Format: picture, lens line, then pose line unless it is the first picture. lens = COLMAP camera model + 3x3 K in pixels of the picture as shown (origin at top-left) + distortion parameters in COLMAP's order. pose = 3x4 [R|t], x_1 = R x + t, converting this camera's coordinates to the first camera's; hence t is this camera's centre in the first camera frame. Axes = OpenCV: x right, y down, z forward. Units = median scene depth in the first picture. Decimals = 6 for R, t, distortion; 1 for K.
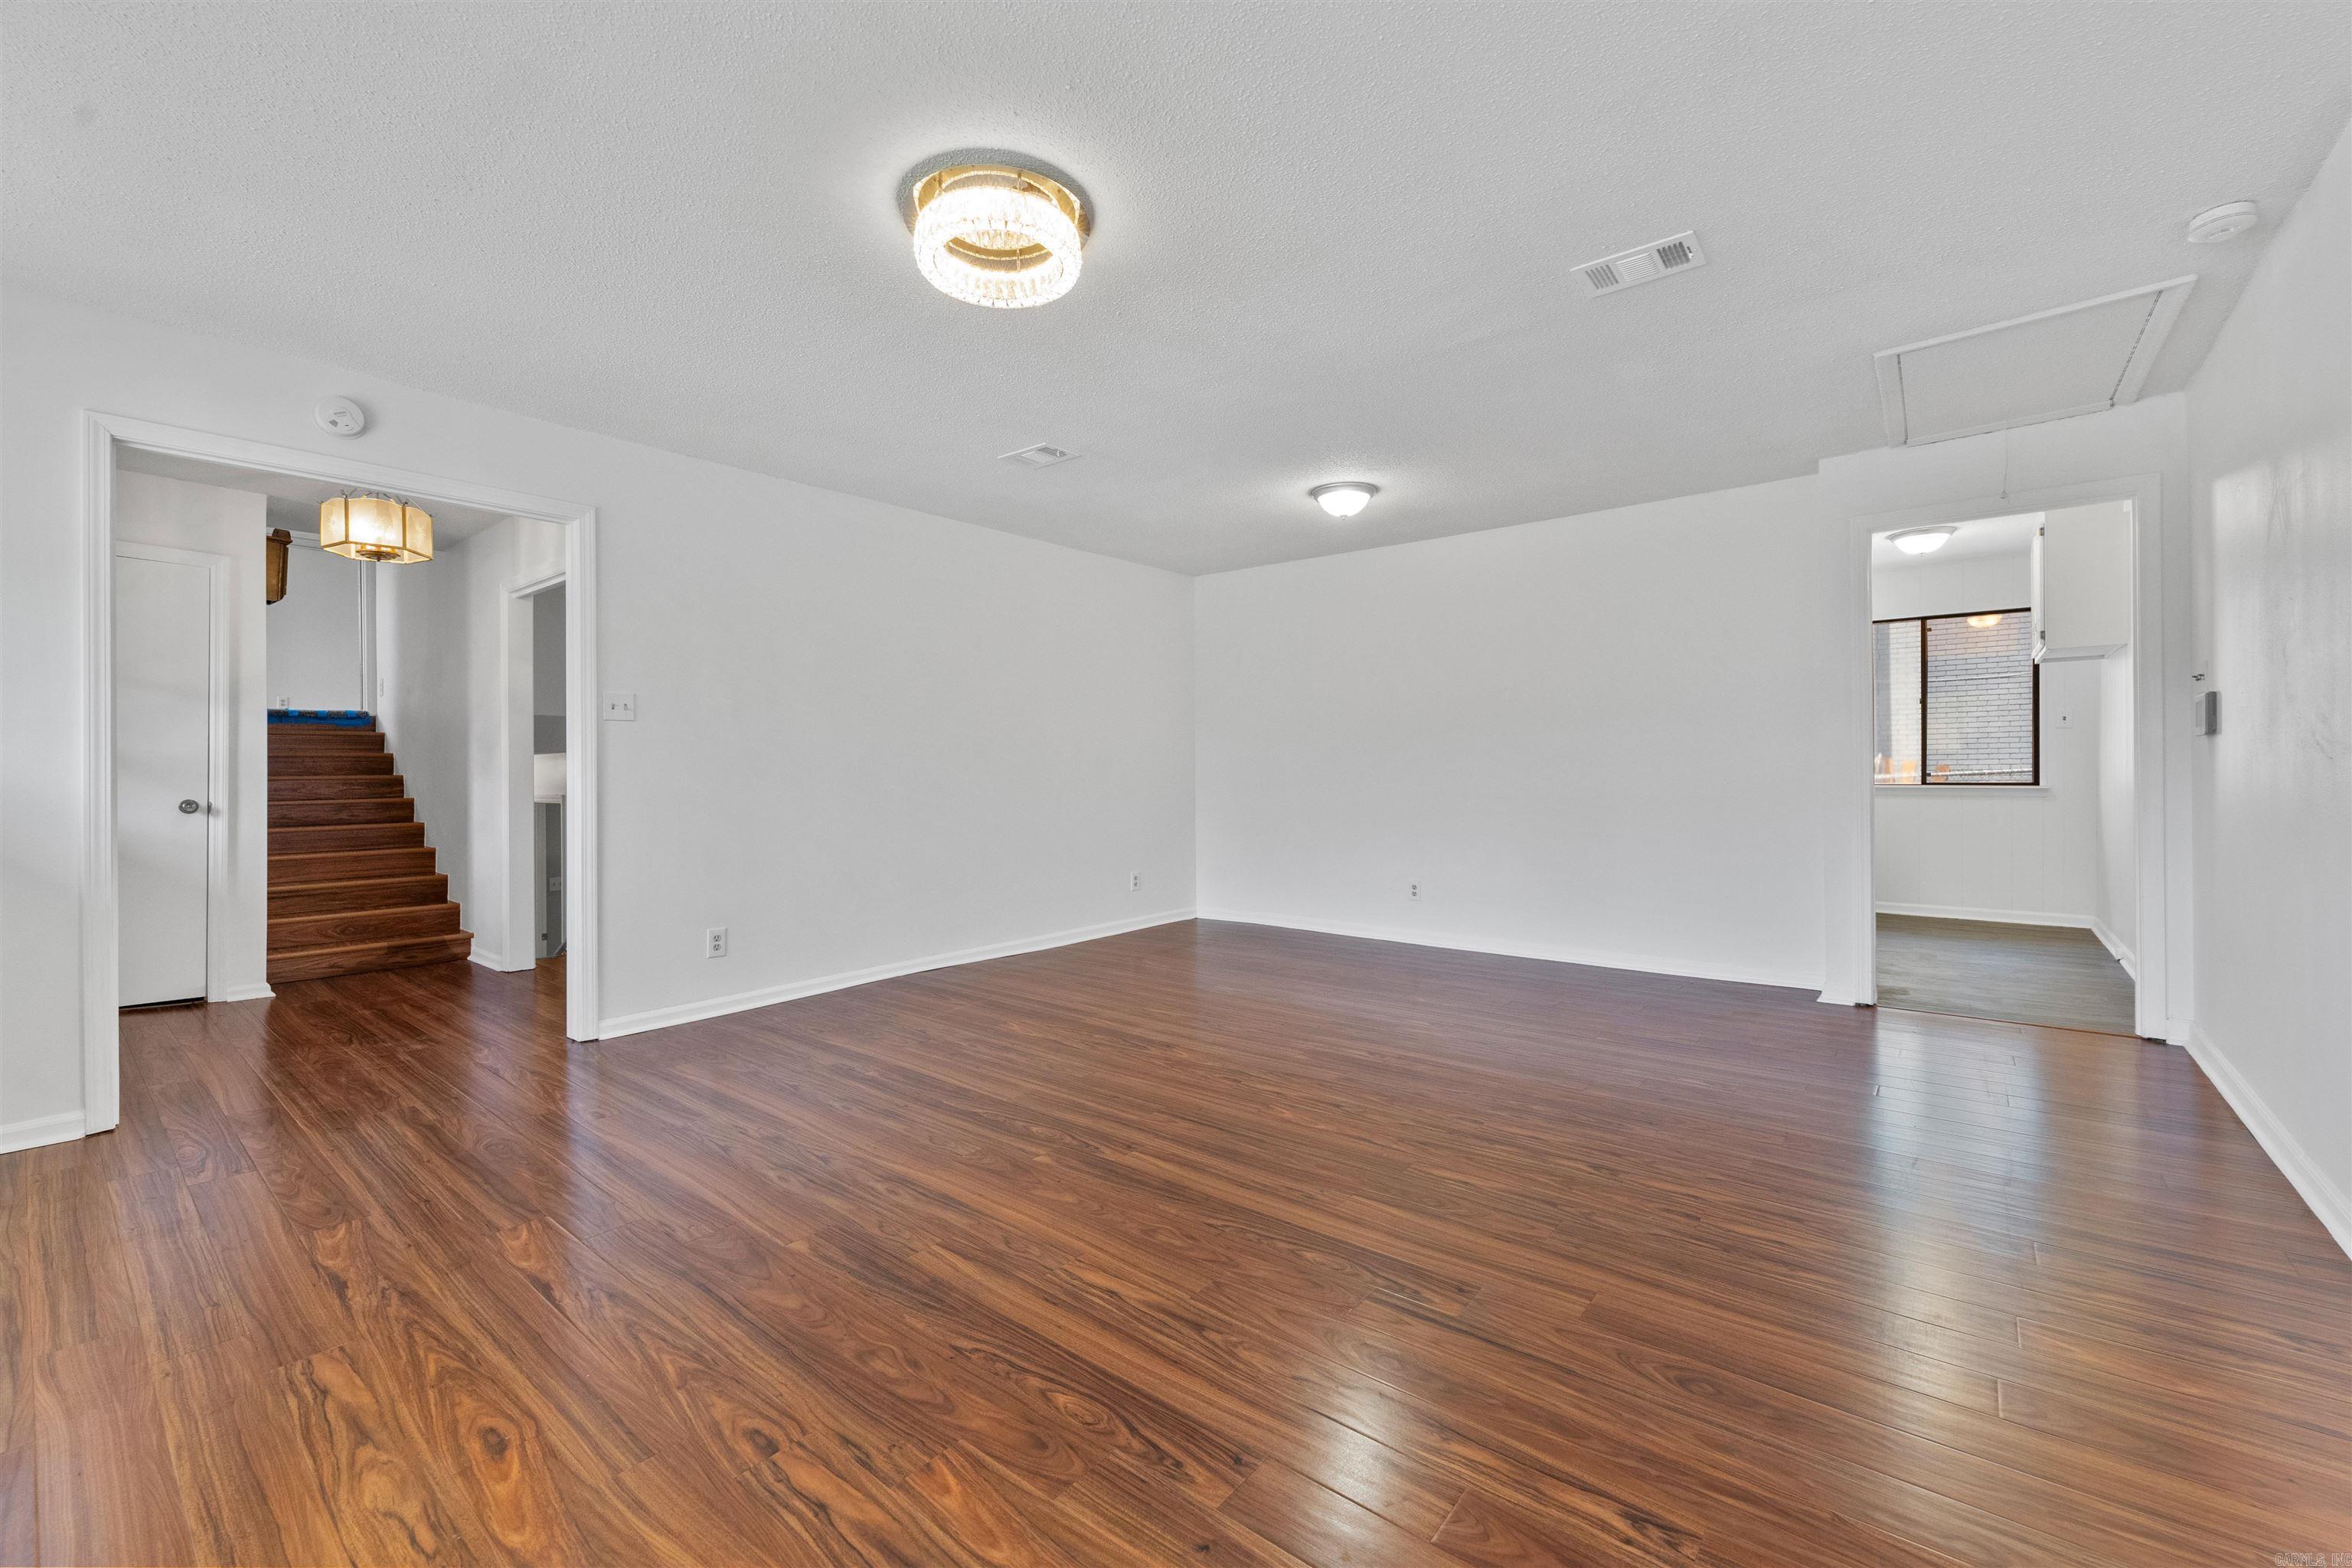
lens RADIAL K [[975.8, 0, 1185.2], [0, 975.8, 770.0], [0, 0, 1]] dist [0.000045, -0.000319]
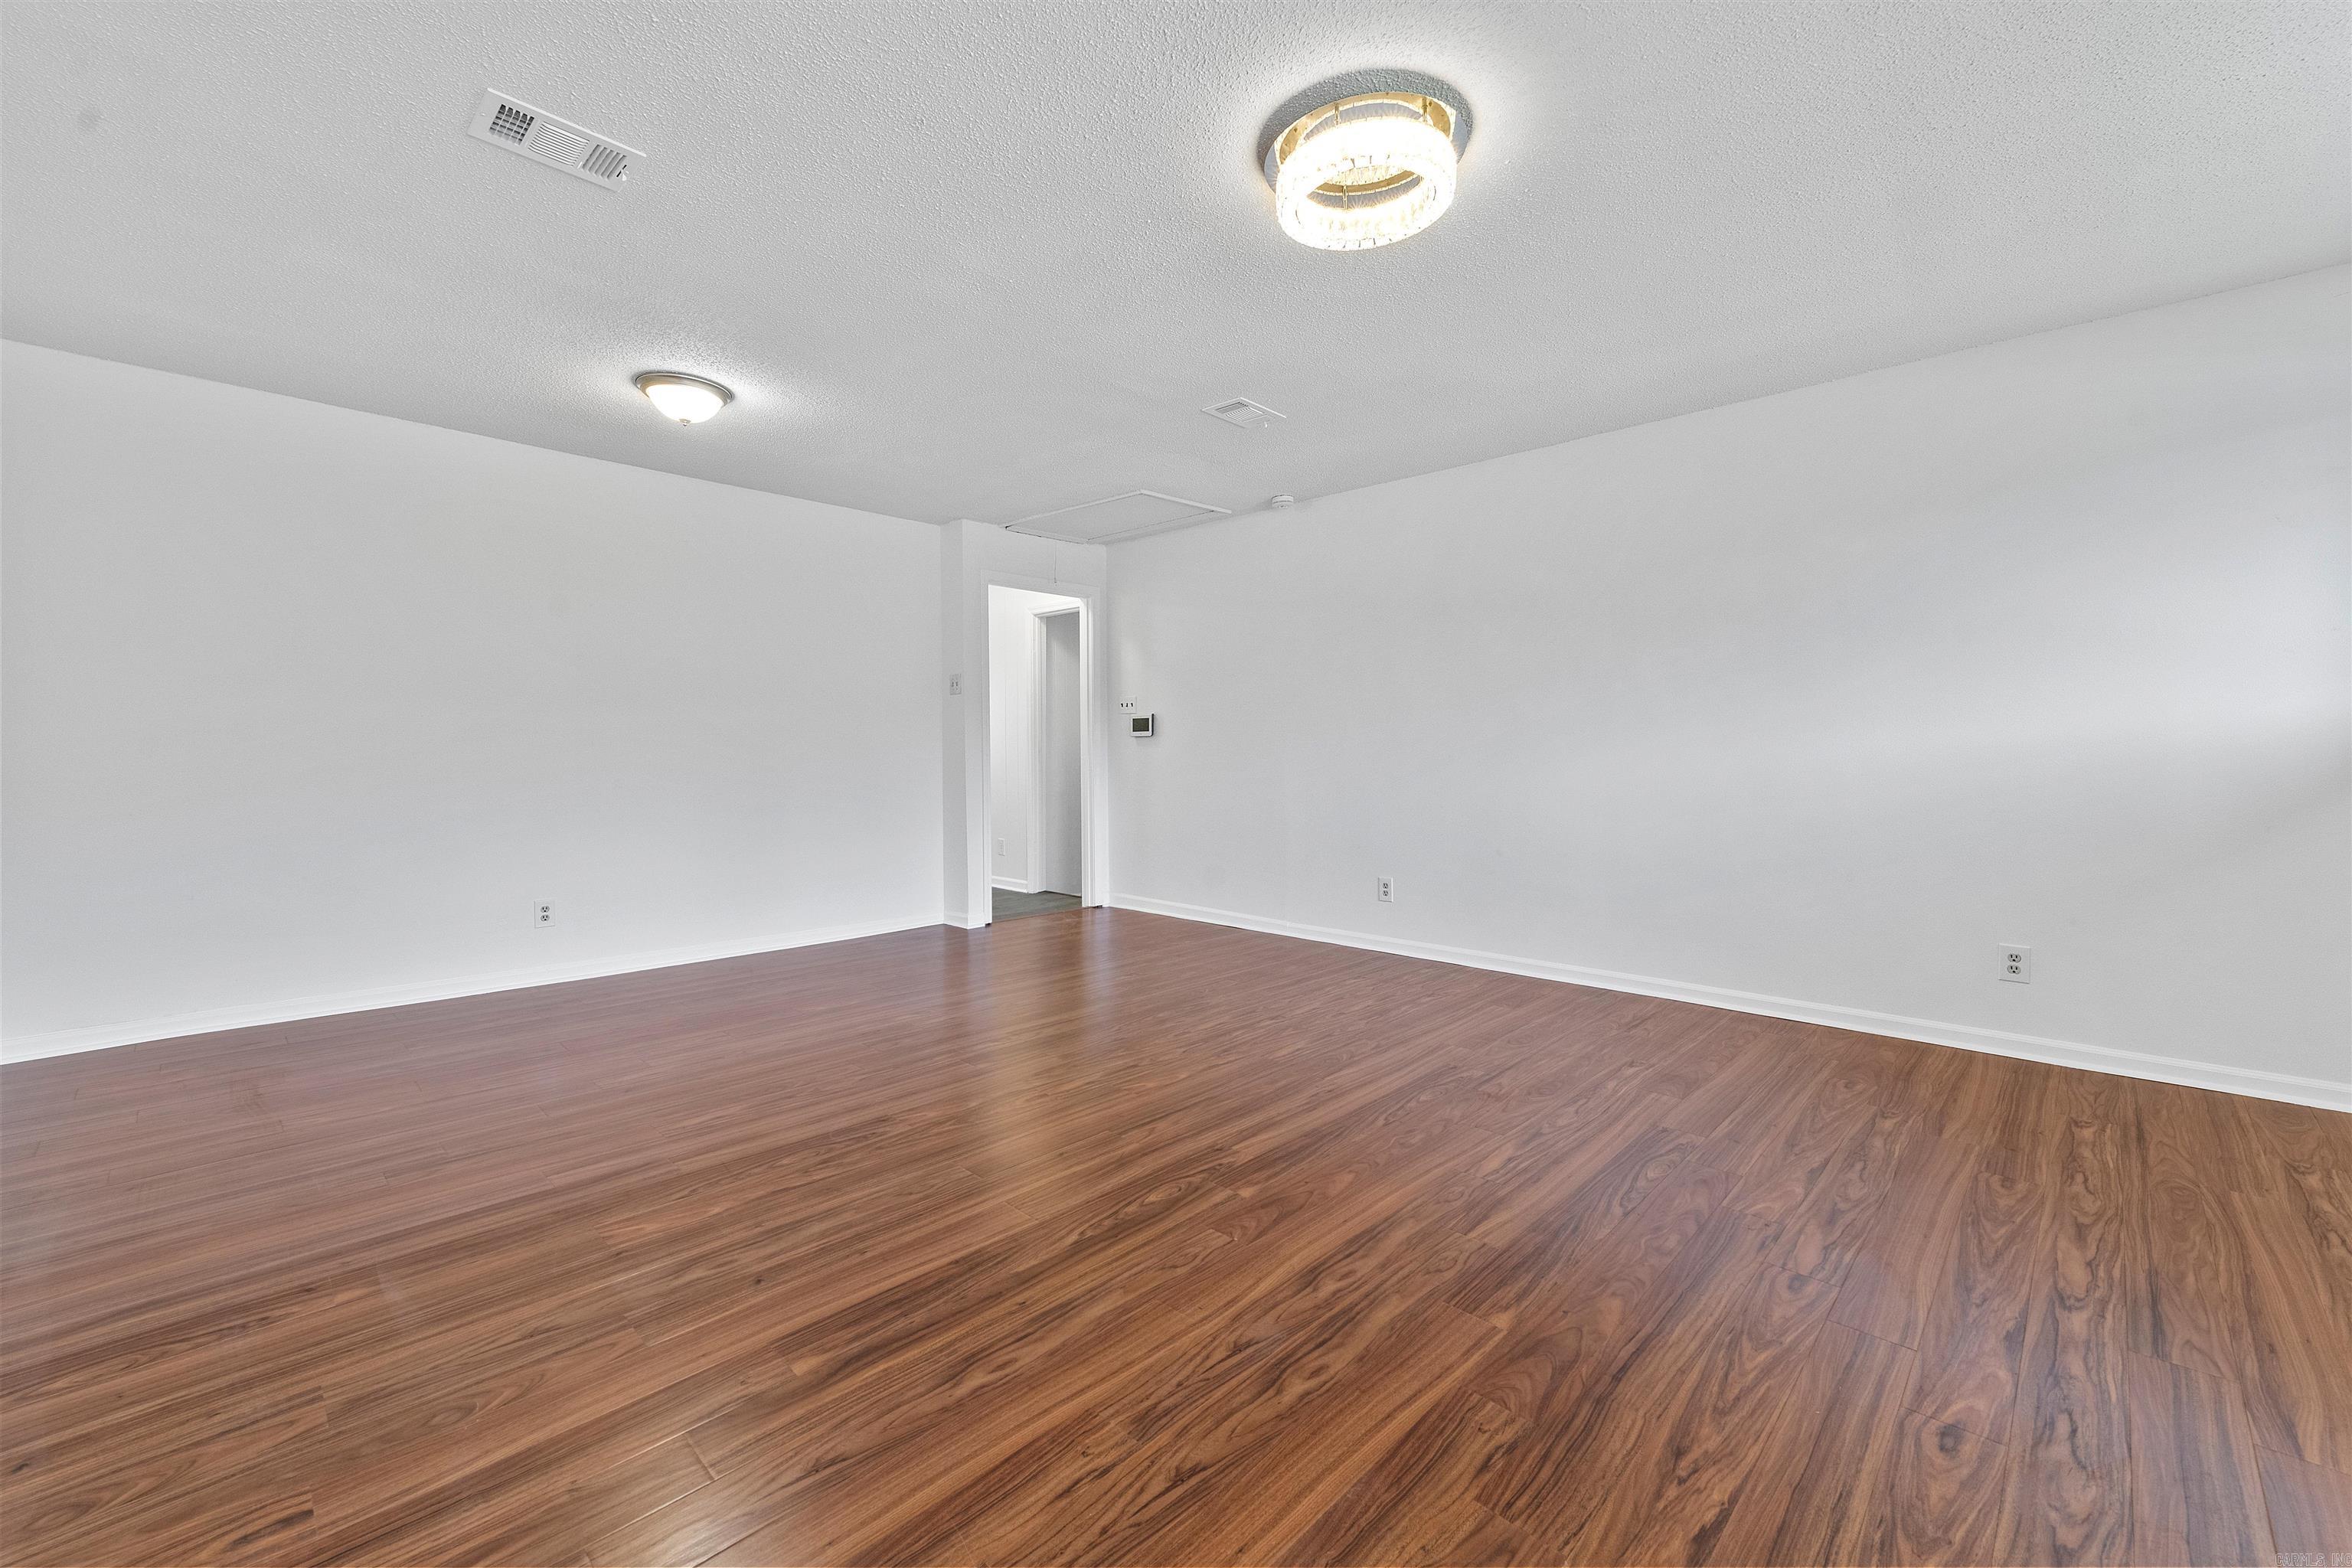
lens RADIAL K [[975.8, 0, 1185.2], [0, 975.8, 770.0], [0, 0, 1]] dist [0.000045, -0.000319]
pose [[0.068949, -0.015836, 0.997494, -1.049551], [0.003362, 0.999872, 0.015641, 0.010996], [-0.997614, 0.002275, 0.068994, 1.036062]]
